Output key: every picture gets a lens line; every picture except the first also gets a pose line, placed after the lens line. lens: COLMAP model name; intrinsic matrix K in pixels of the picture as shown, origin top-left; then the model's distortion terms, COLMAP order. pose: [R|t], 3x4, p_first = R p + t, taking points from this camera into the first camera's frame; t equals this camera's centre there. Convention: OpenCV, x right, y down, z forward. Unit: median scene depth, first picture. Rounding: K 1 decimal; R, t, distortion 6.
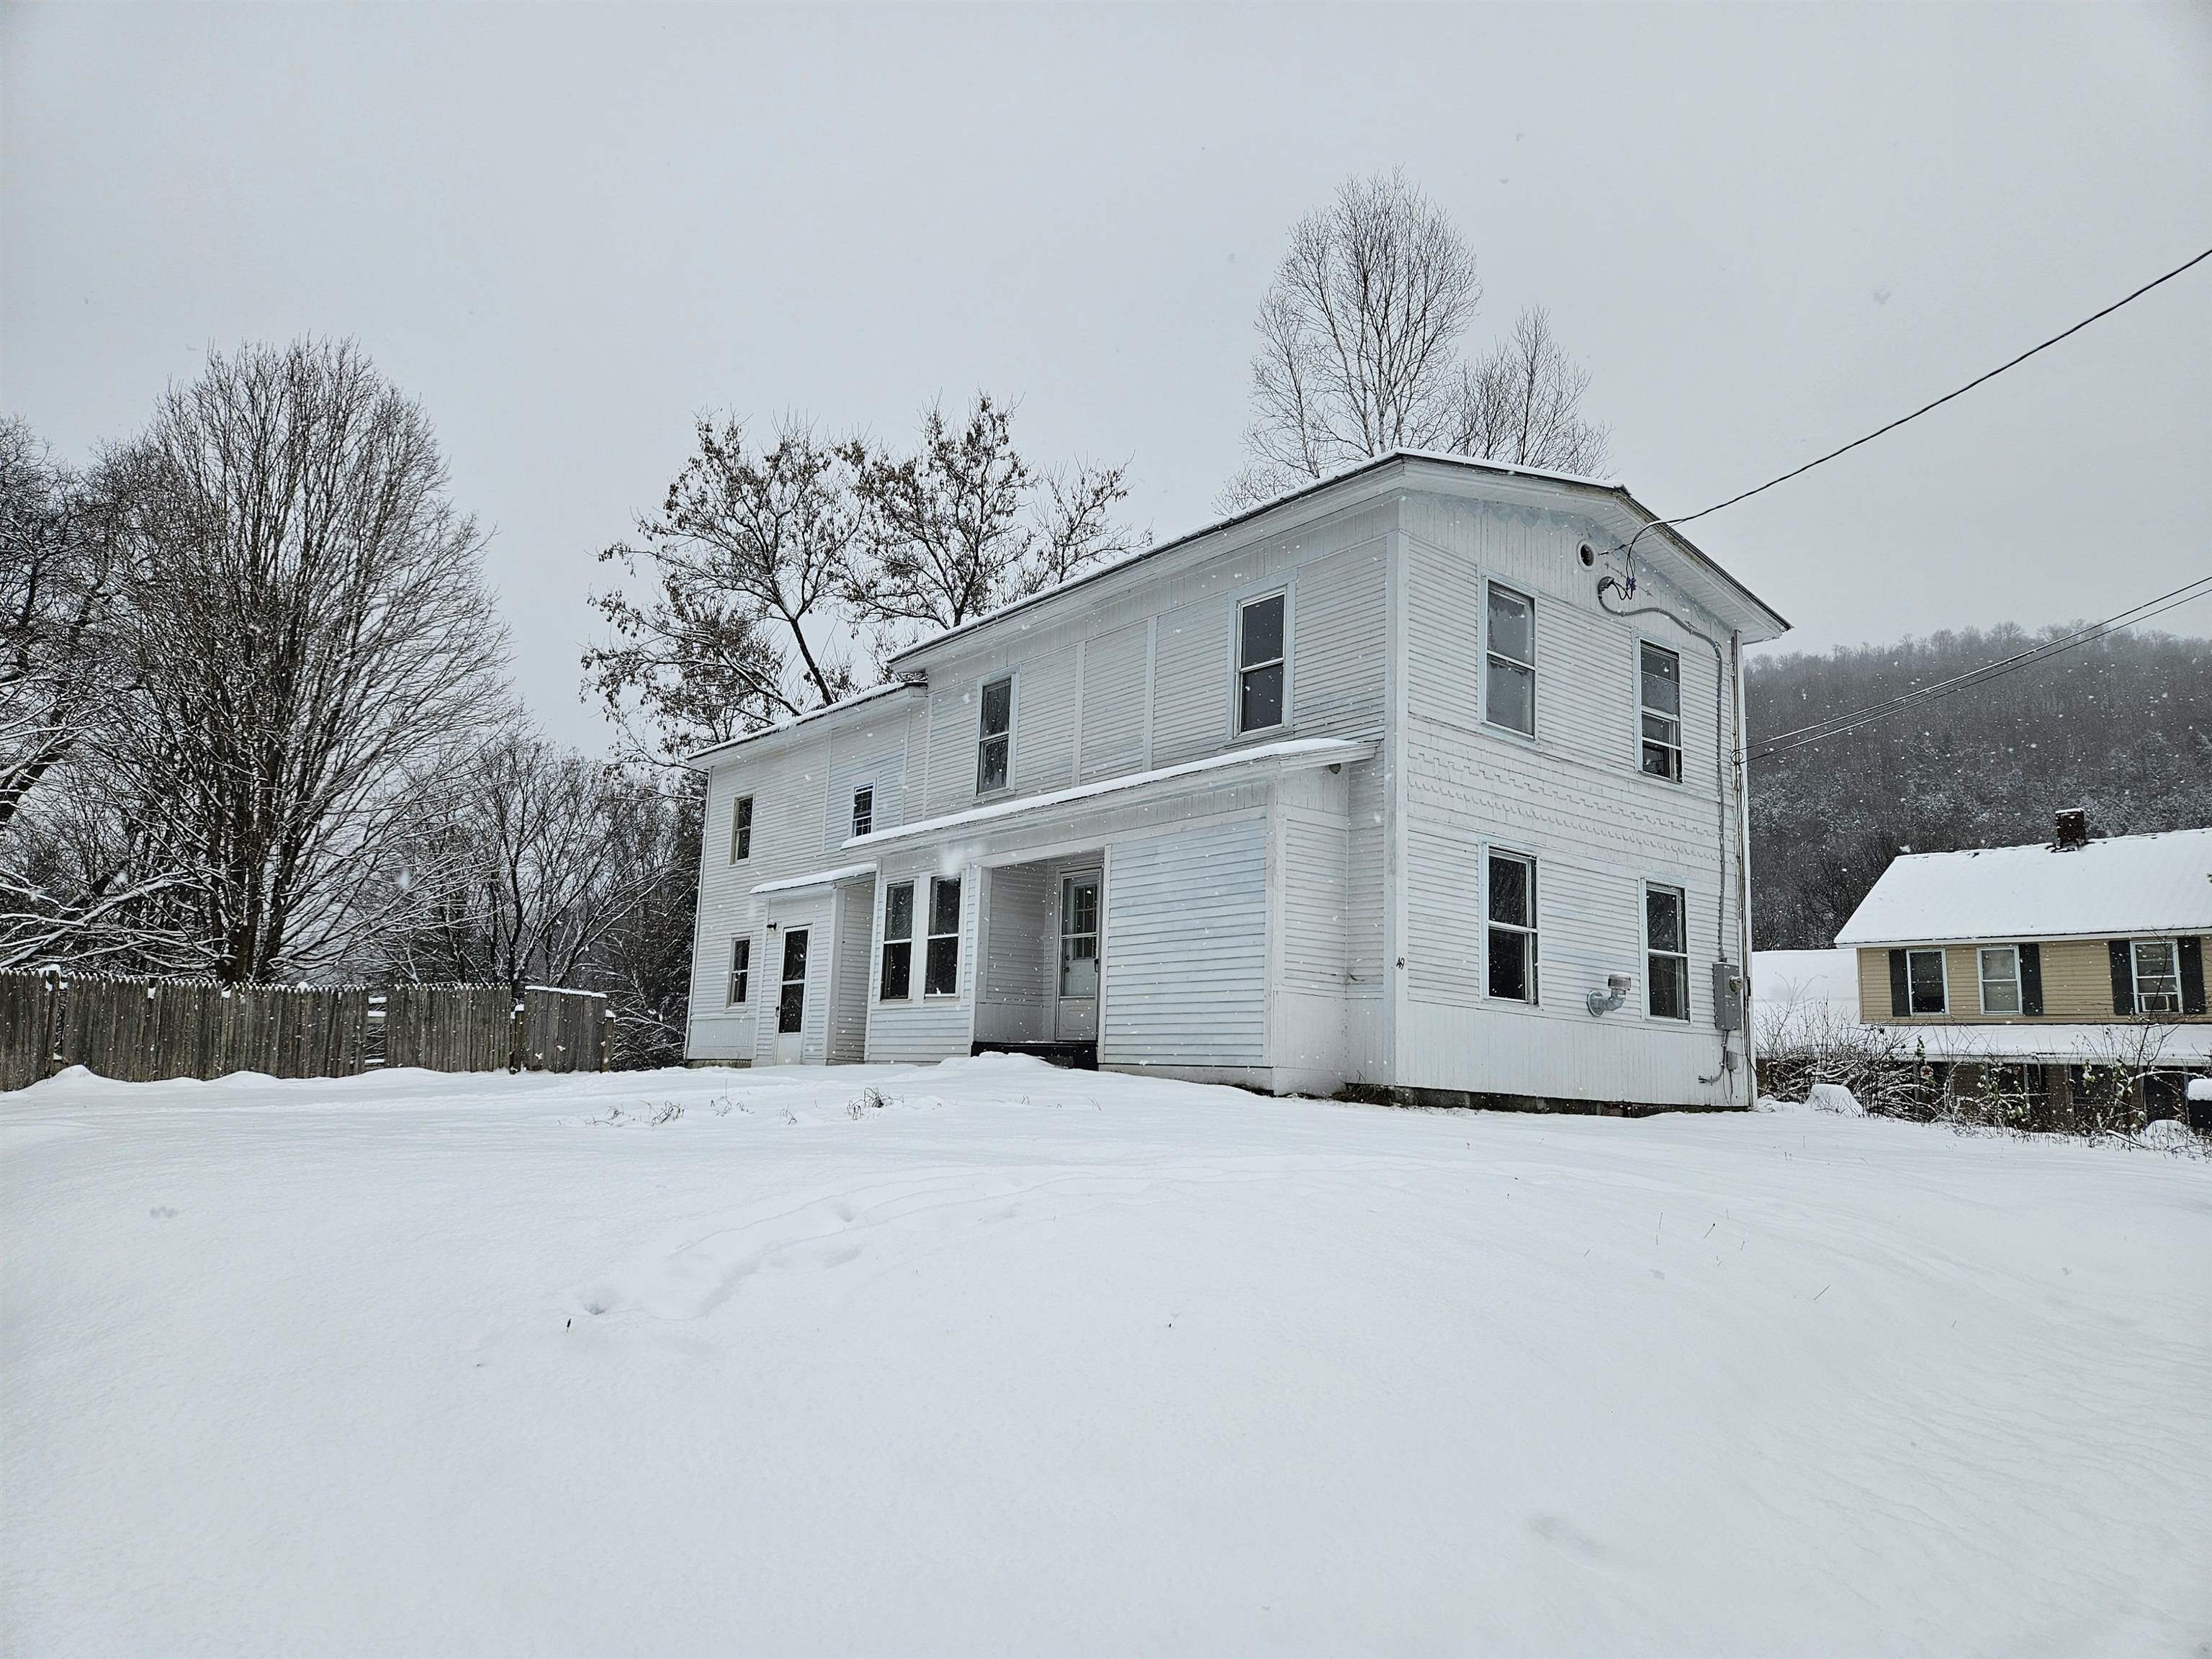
lens RADIAL K [[1483.6, 0, 1093.5], [0, 1483.6, 842.2], [0, 0, 1]] dist [0.036951, 0.000252]
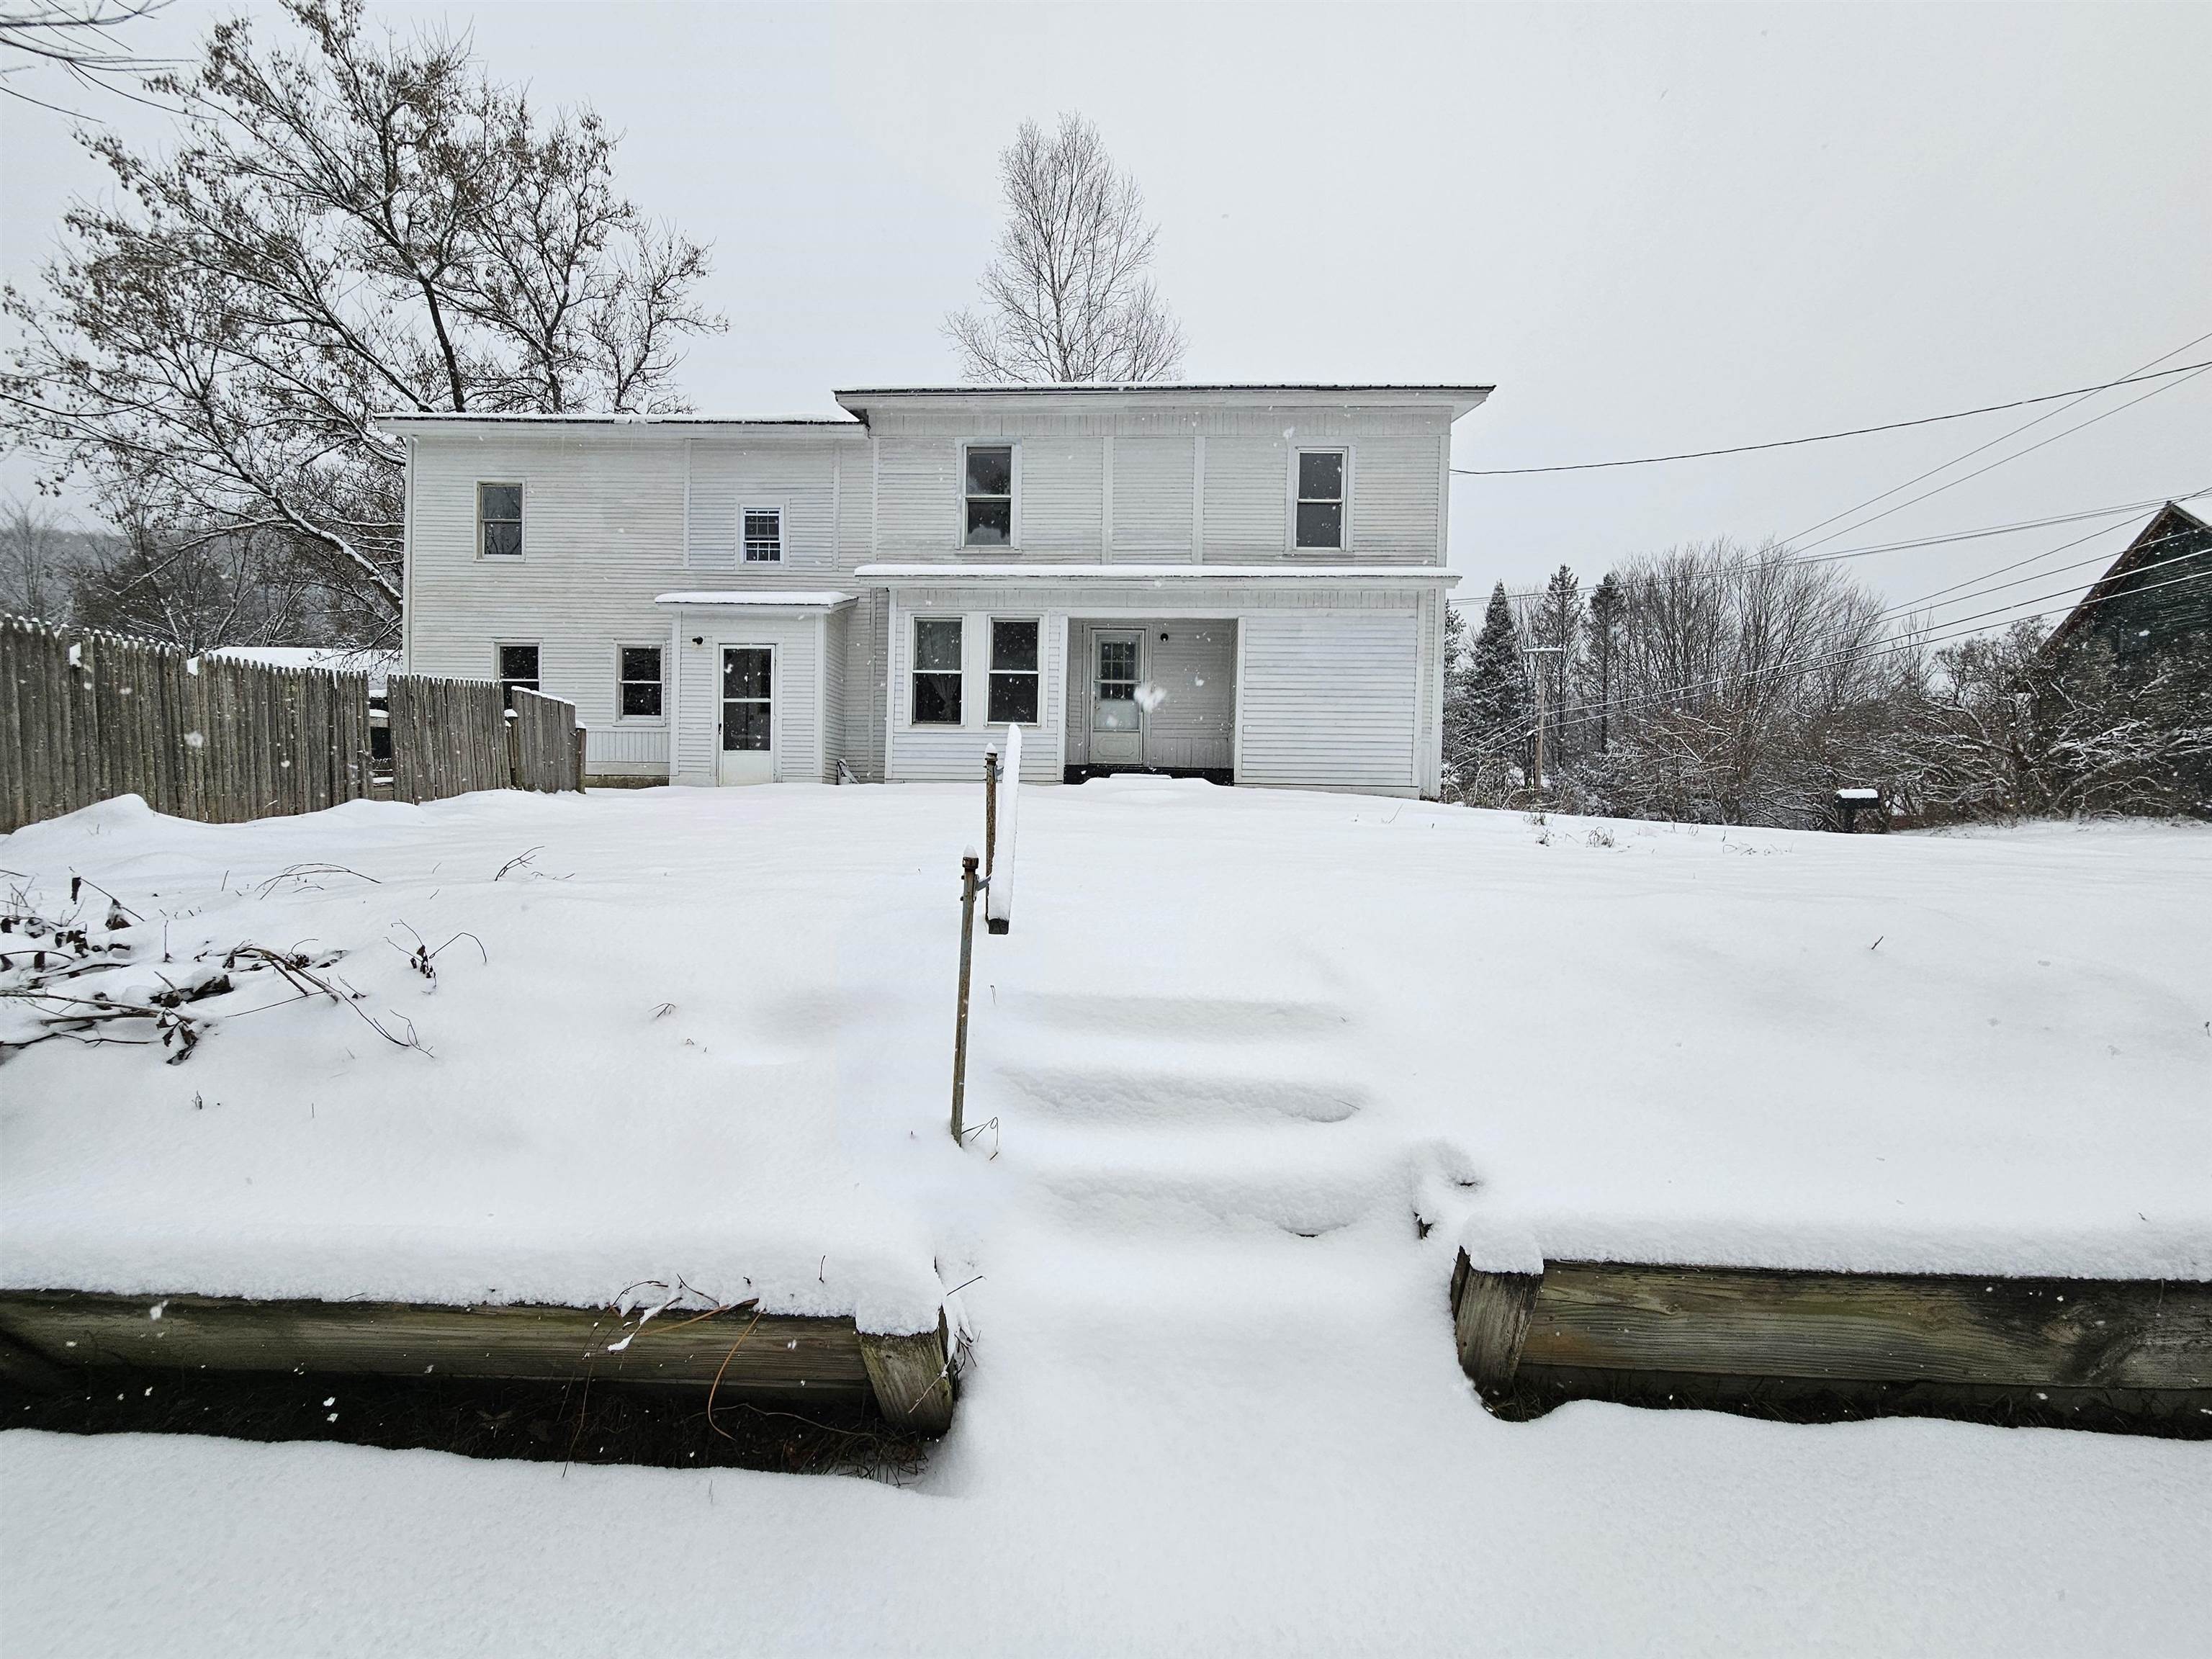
lens RADIAL K [[890.5, 0, 1105.8], [0, 890.5, 833.7], [0, 0, 1]] dist [-0.007317, -0.000211]
pose [[0.642917, -0.051343, 0.764213, -0.571683], [-0.115454, 0.979854, 0.162960, 0.063651], [-0.757184, -0.193001, 0.624037, 0.480649]]
